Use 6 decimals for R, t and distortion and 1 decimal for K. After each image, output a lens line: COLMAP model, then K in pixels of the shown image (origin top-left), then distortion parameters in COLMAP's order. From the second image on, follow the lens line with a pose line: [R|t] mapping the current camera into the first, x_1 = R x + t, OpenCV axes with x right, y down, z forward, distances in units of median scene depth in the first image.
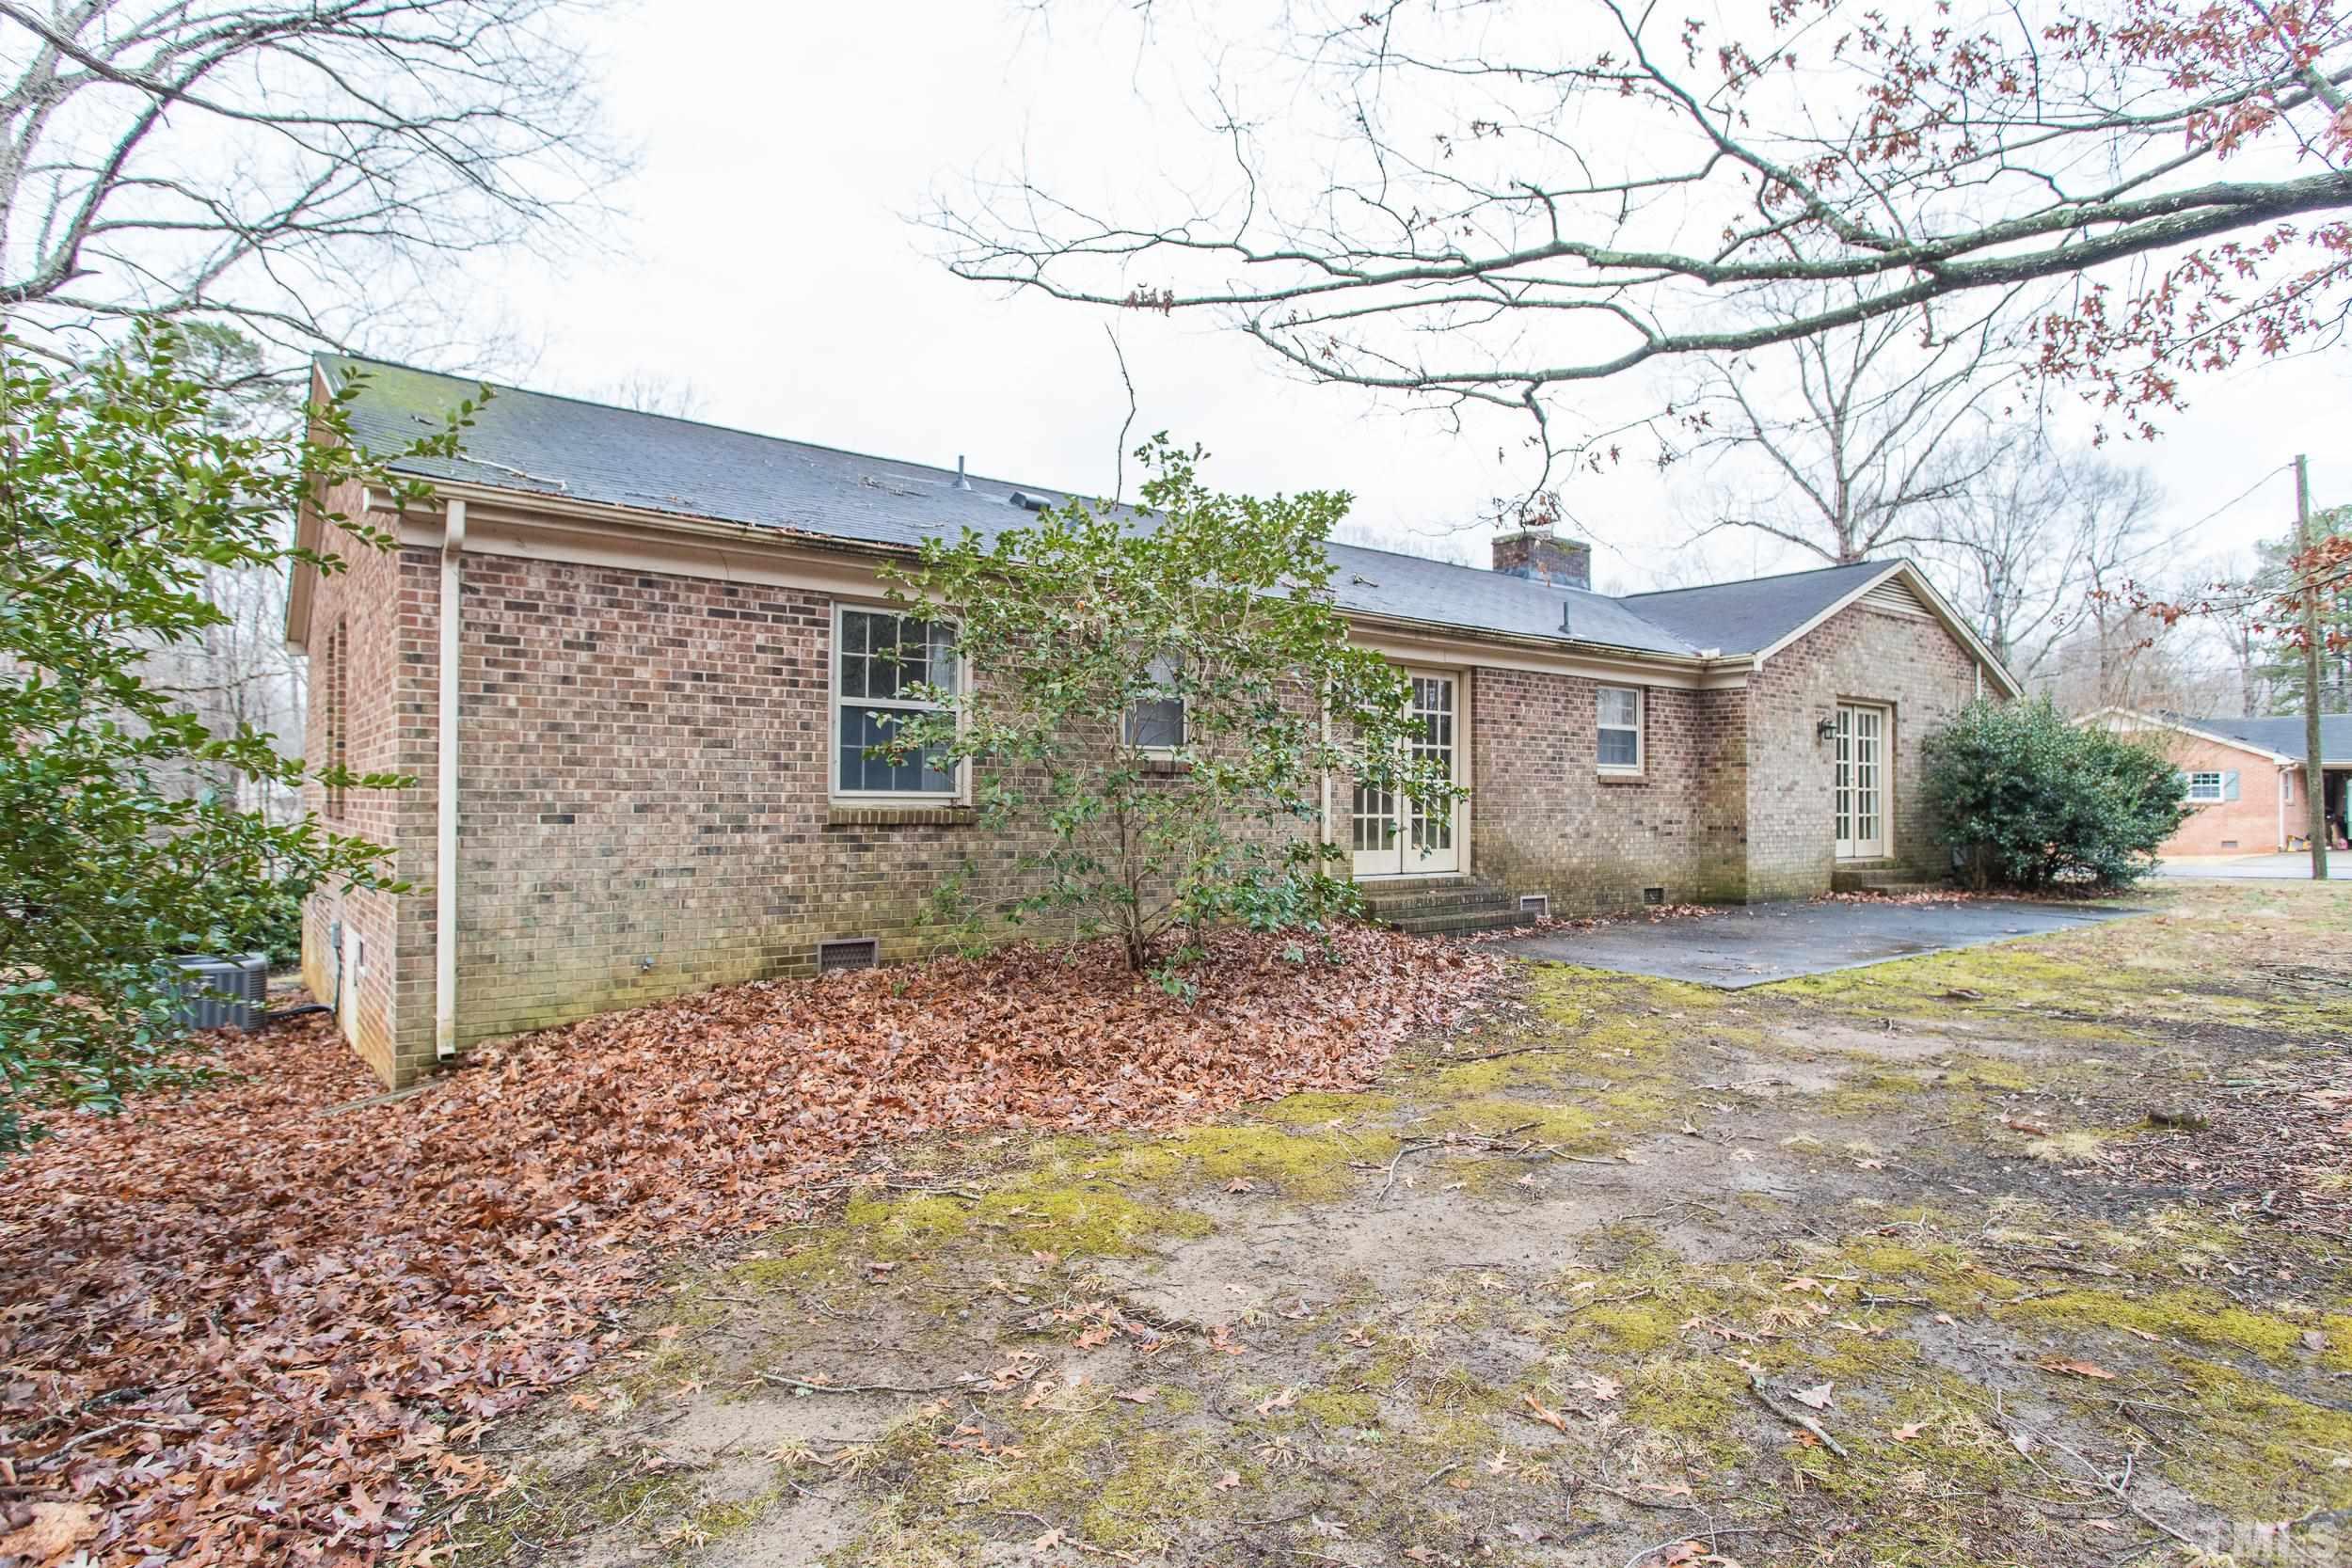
lens RADIAL K [[1269.9, 0, 1171.8], [0, 1269.9, 789.6], [0, 0, 1]] dist [-0.001868, 0.002397]
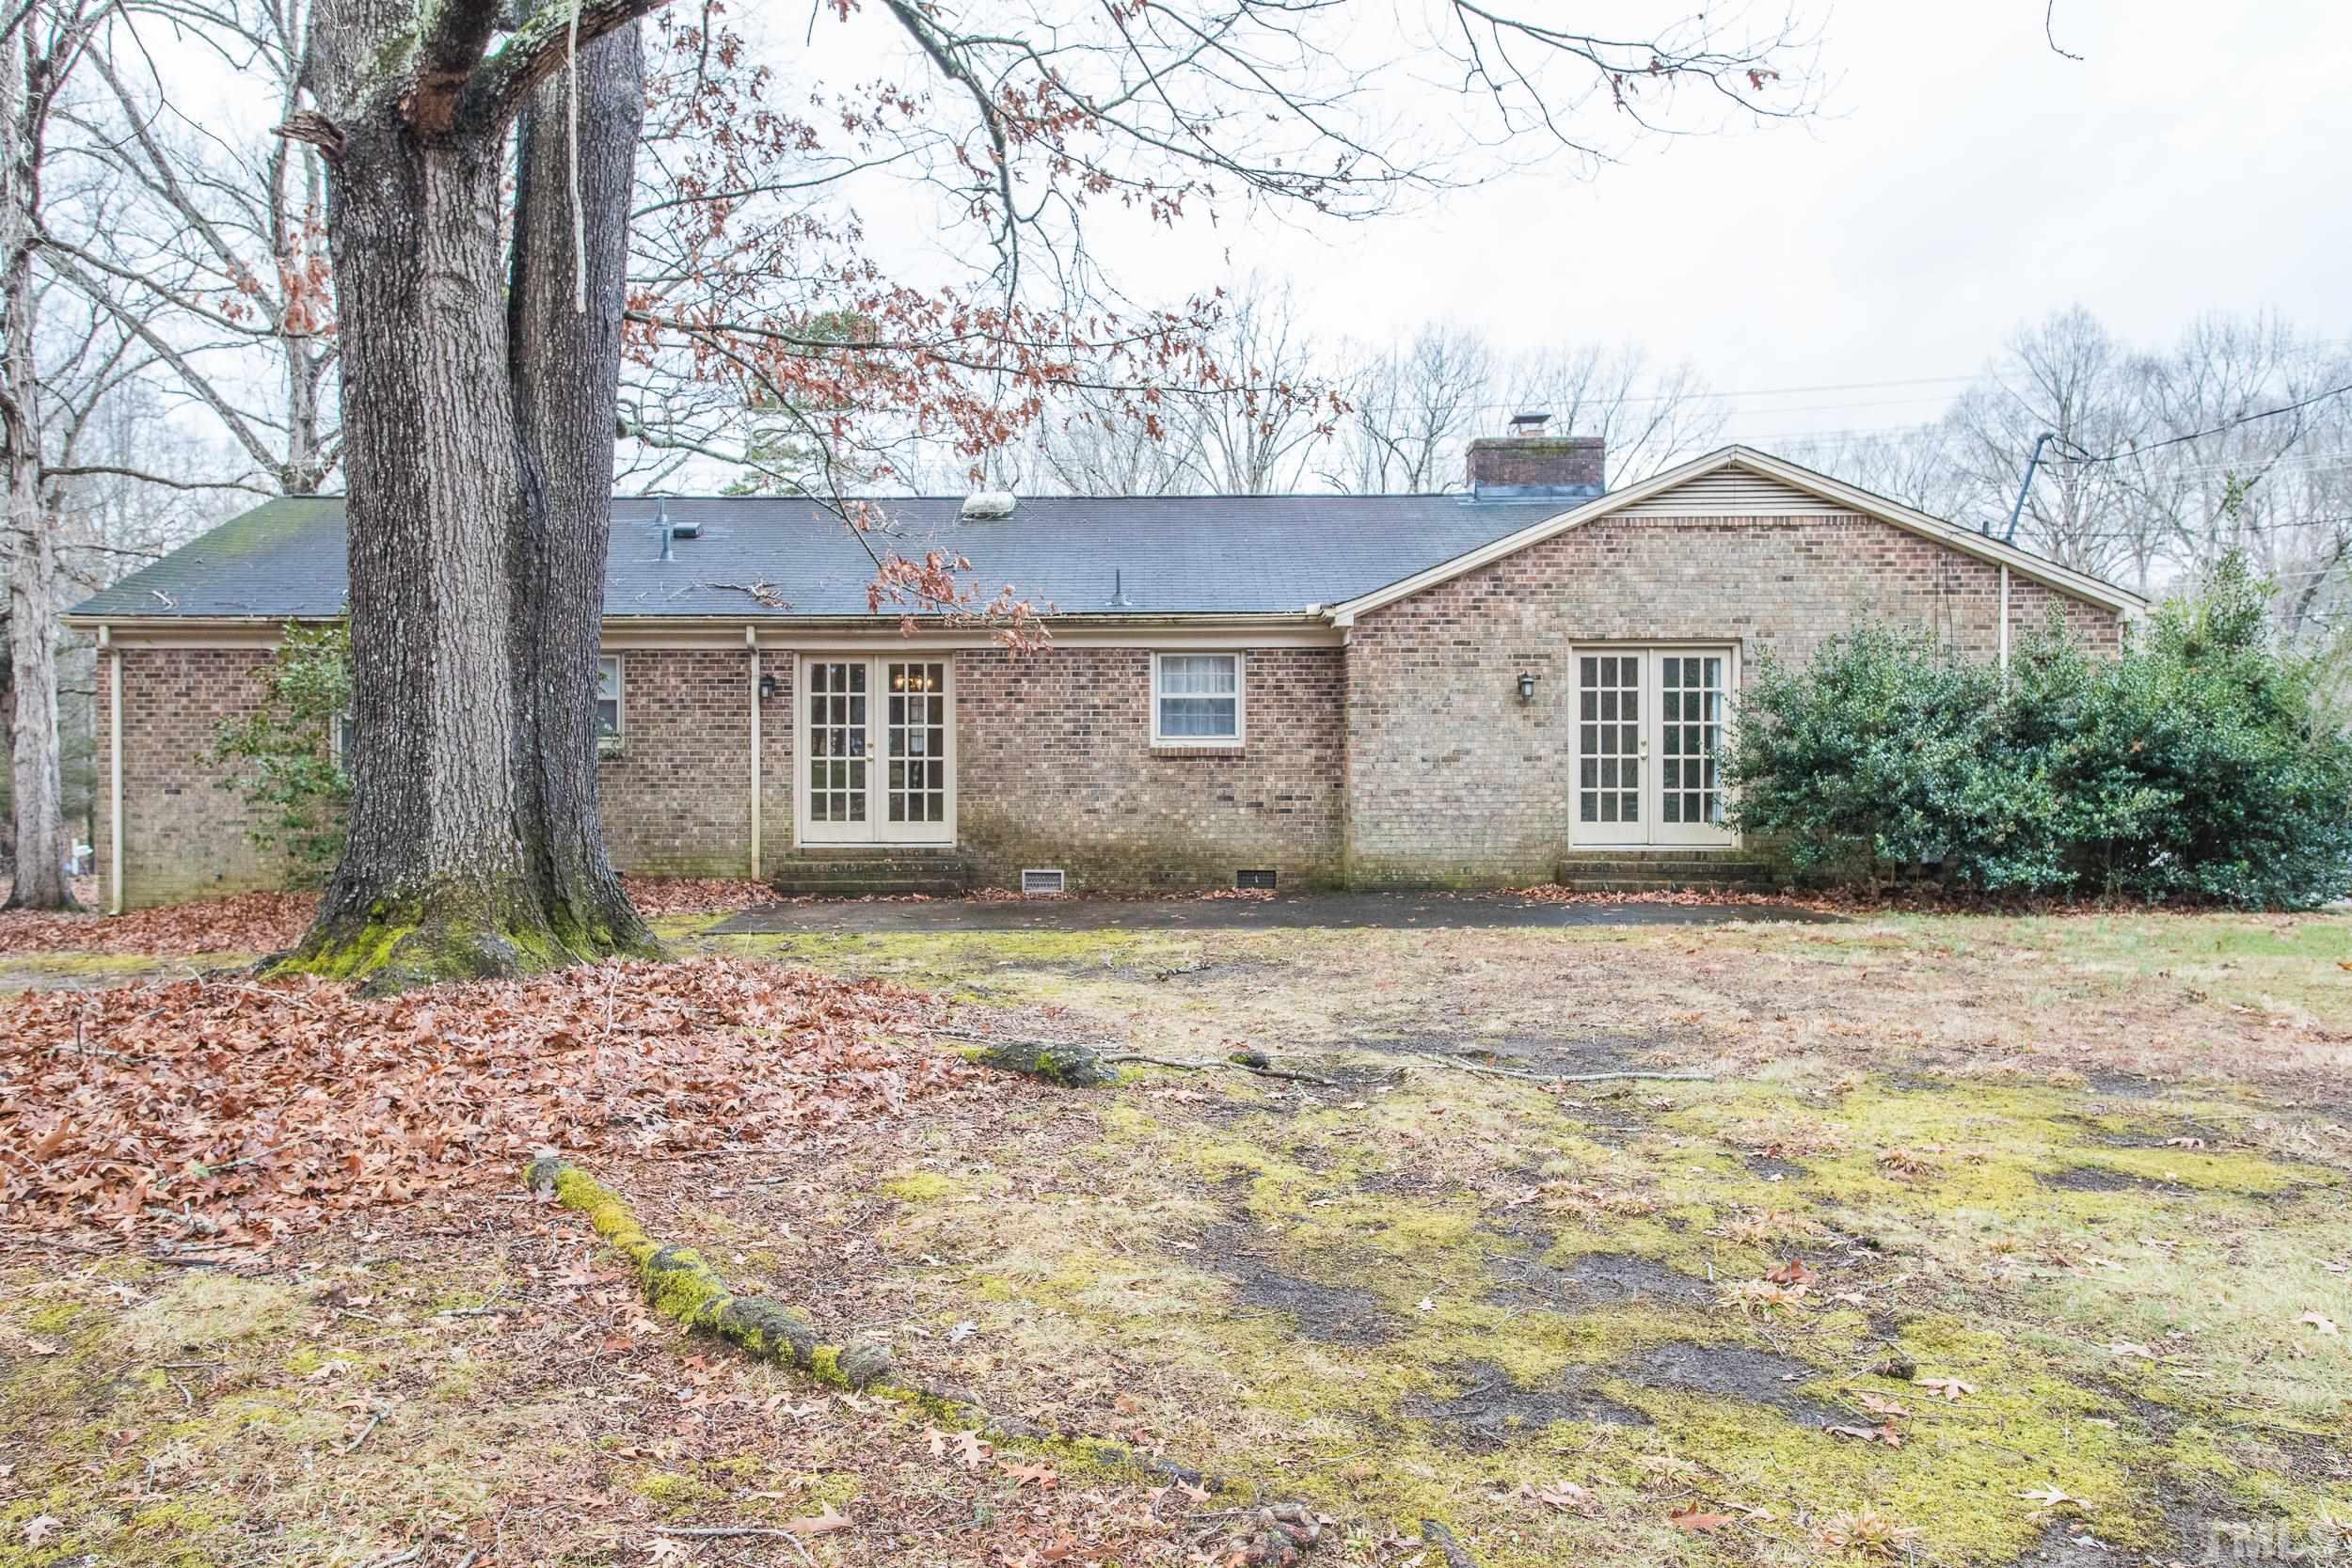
lens RADIAL K [[1786.9, 0, 1087.1], [0, 1786.9, 770.9], [0, 0, 1]] dist [-0.002990, -0.000063]
pose [[0.769550, -0.002095, -0.638583, 1.148608], [0.012766, 0.999845, 0.012105, -0.011111], [0.638459, -0.017468, 0.769458, -0.064694]]
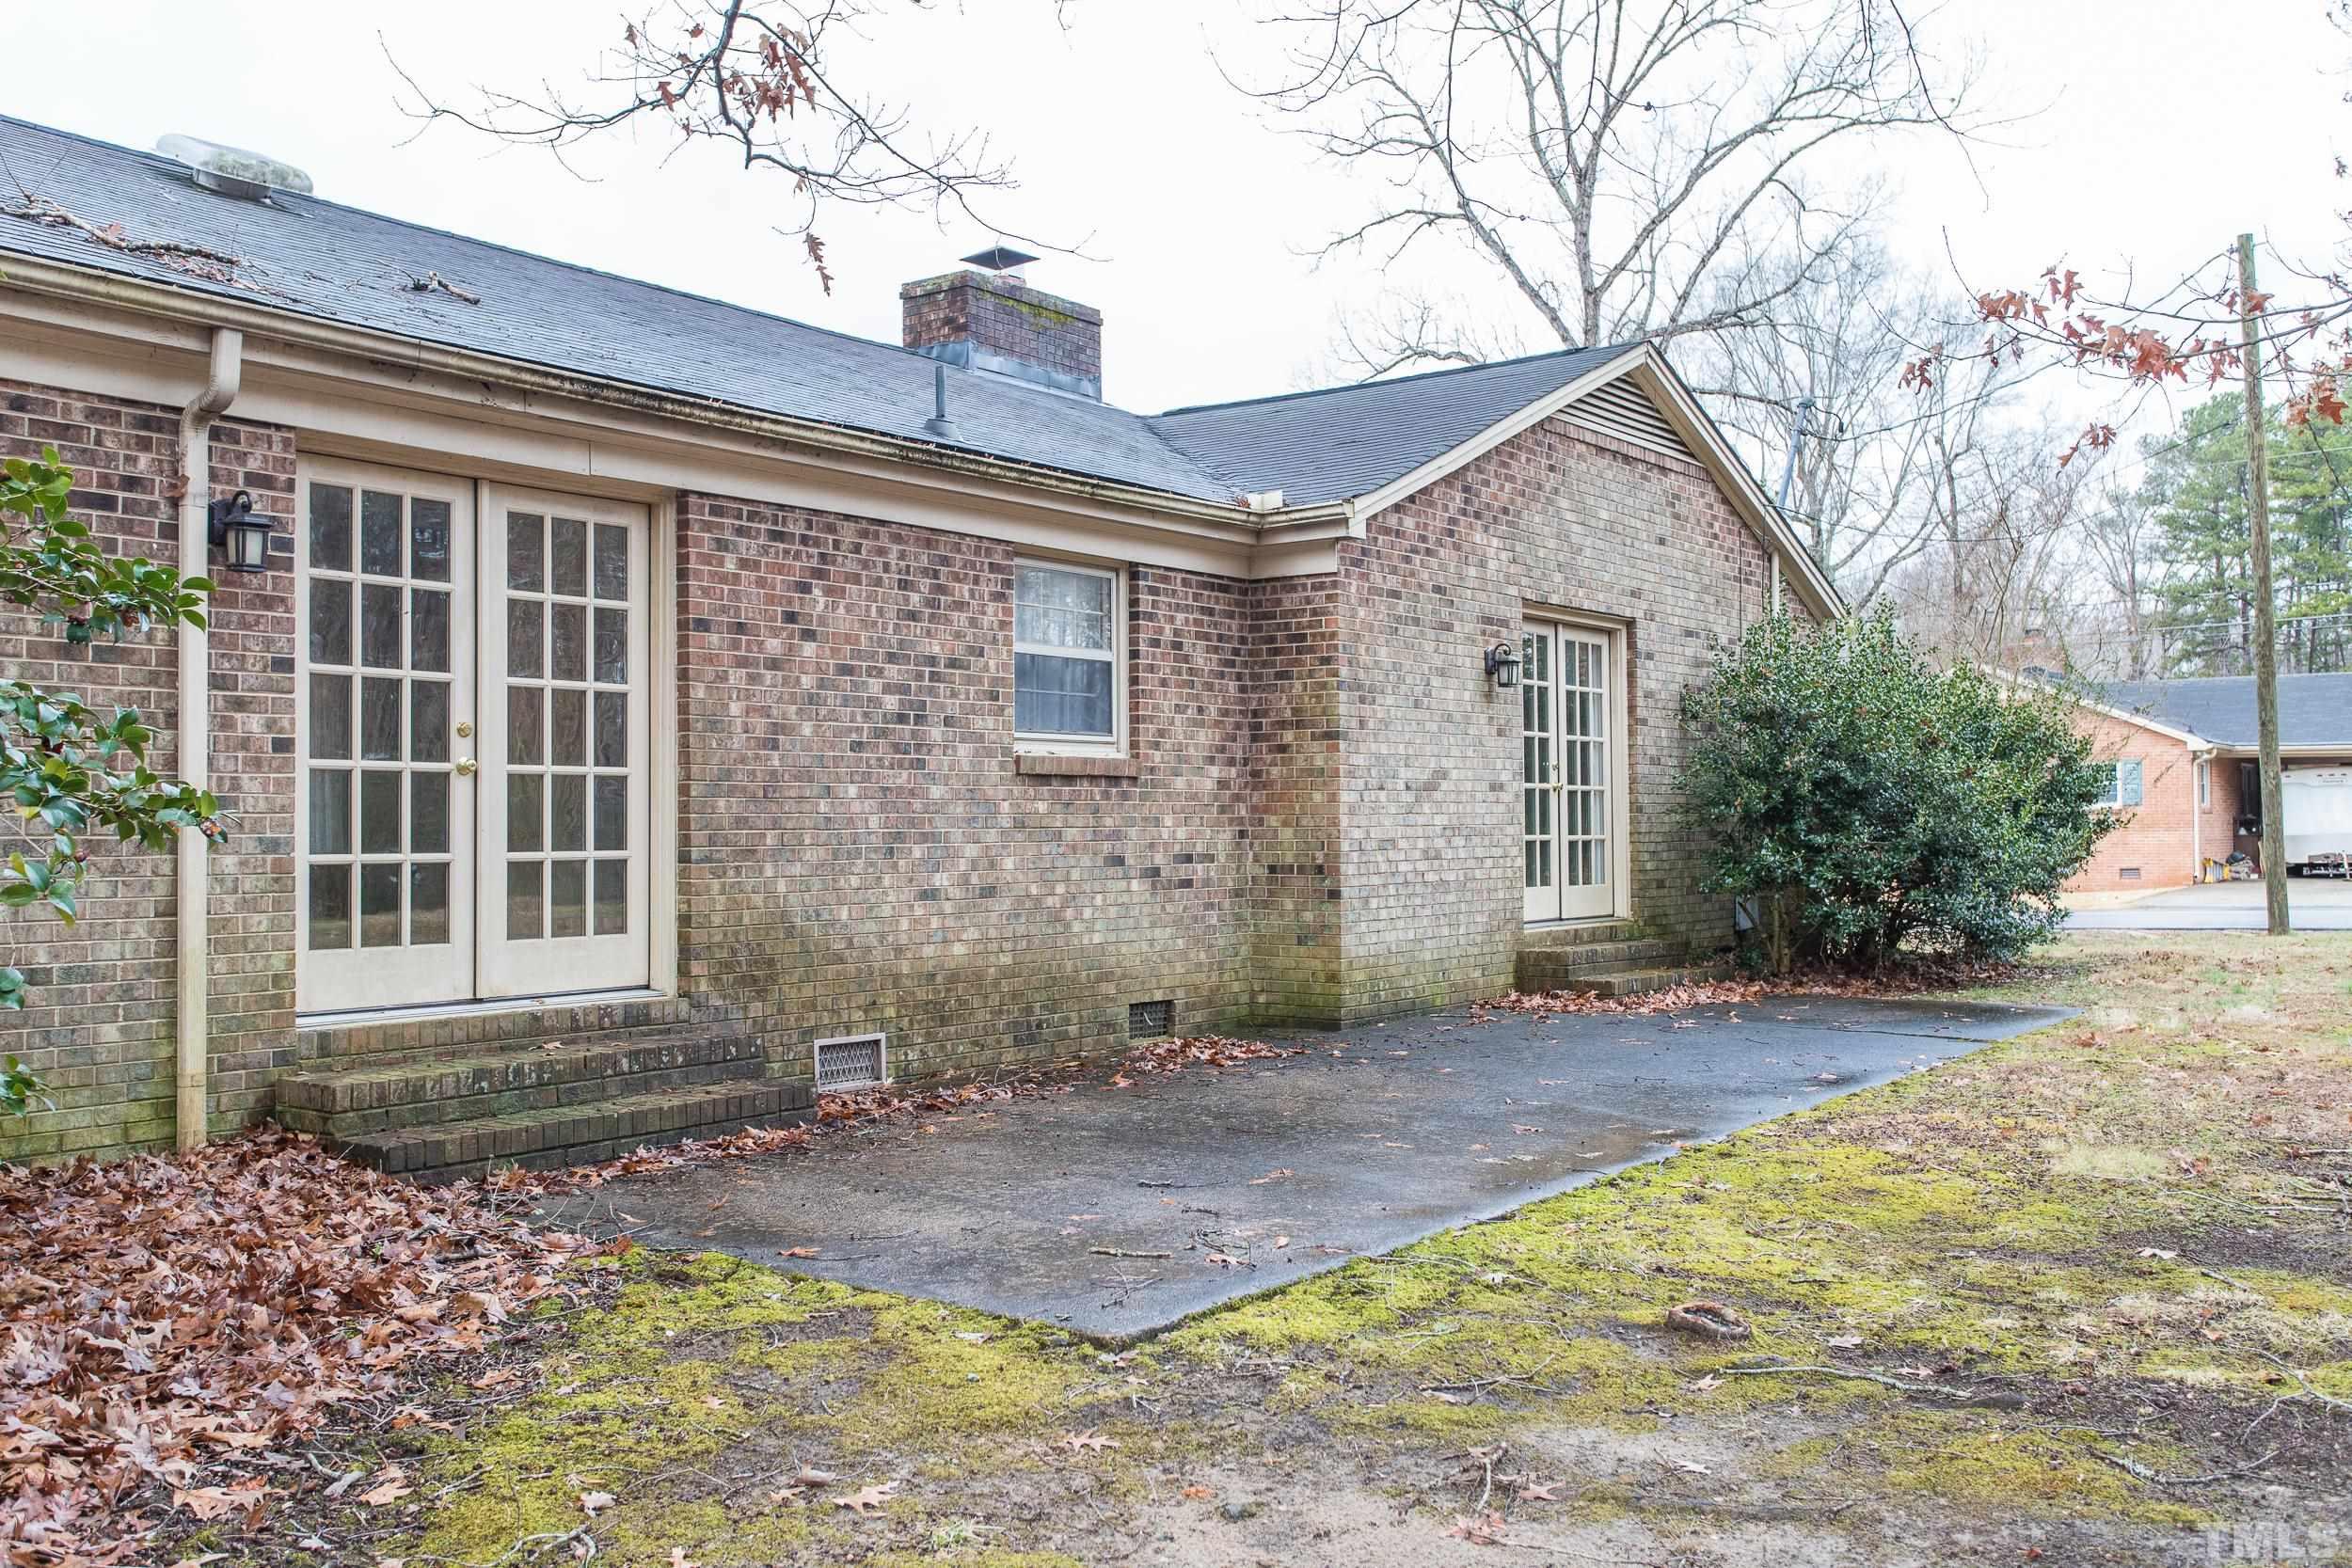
lens RADIAL K [[2093.1, 0, 1170.2], [0, 2093.1, 789.0], [0, 0, 1]] dist [0.001744, 0.049616]
pose [[0.962383, -0.006329, 0.271624, 0.186100], [0.008045, 0.999954, -0.005202, 0.004250], [-0.271579, 0.007192, 0.962389, 0.272501]]
